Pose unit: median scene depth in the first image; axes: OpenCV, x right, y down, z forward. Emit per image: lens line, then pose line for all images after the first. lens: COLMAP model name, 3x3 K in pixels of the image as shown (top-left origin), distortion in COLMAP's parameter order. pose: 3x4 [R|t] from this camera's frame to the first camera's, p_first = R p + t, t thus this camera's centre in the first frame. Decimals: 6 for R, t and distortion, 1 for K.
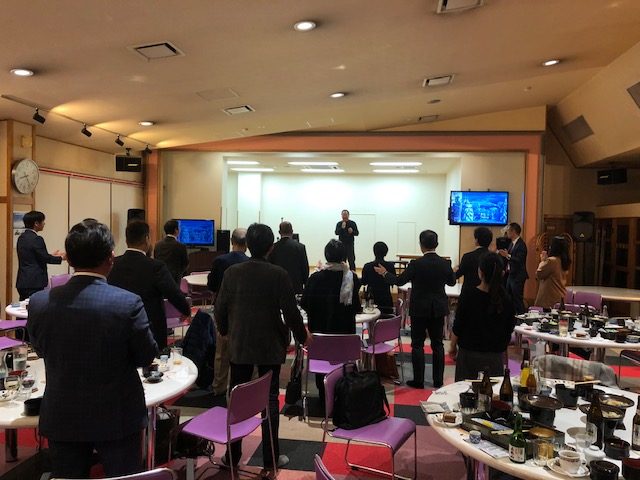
lens RADIAL K [[528.0, 0, 322.6], [0, 528.0, 243.6], [0, 0, 1]] dist [0.041966, -0.034373]
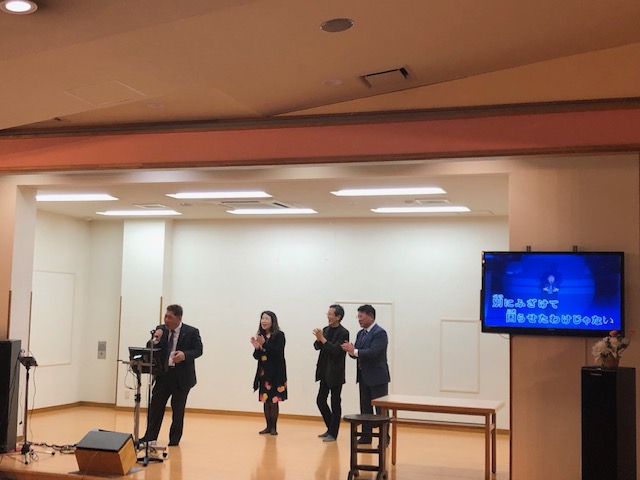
lens RADIAL K [[879.5, 0, 319.0], [0, 879.5, 243.8], [0, 0, 1]] dist [0.048449, 0.000000]
pose [[0.984190, -0.012644, -0.176664, 0.267818], [-0.007289, 0.993712, -0.111725, -0.029926], [0.176966, 0.111246, 0.977910, 0.329467]]
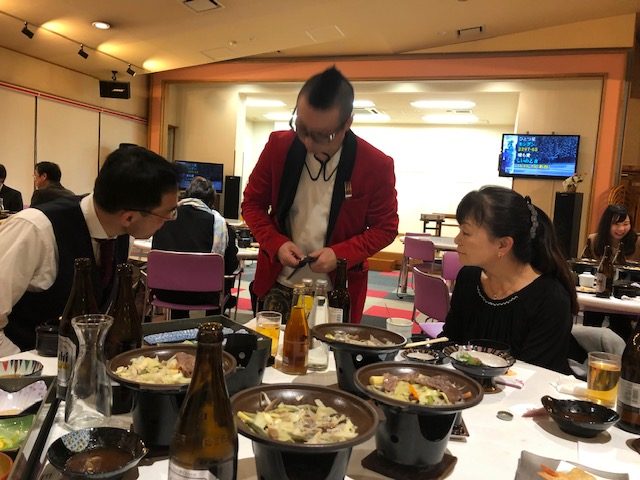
lens RADIAL K [[528.0, 0, 321.7], [0, 528.0, 238.9], [0, 0, 1]] dist [0.041966, -0.034373]
pose [[0.982473, 0.054296, -0.178325, 0.141580], [-0.049410, 0.998275, 0.031727, 0.052058], [0.179740, -0.022360, 0.983460, 0.185813]]
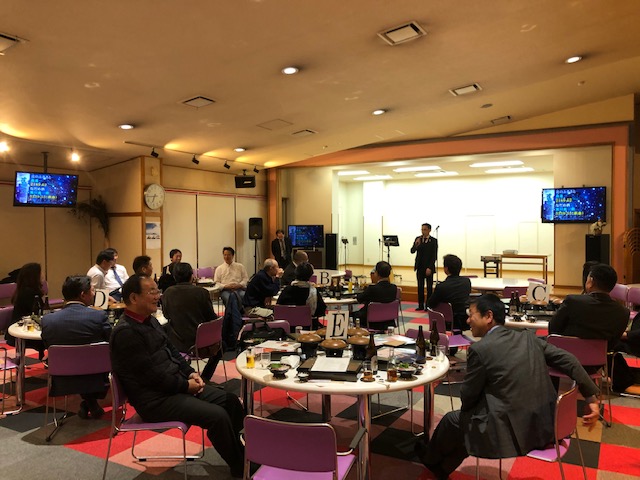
lens RADIAL K [[528.0, 0, 322.3], [0, 528.0, 241.3], [0, 0, 1]] dist [0.041966, -0.034373]
pose [[0.929668, -0.016321, -0.368037, 0.252853], [0.010394, 0.999782, -0.018083, 0.013454], [0.368252, 0.012986, 0.929635, -0.080300]]
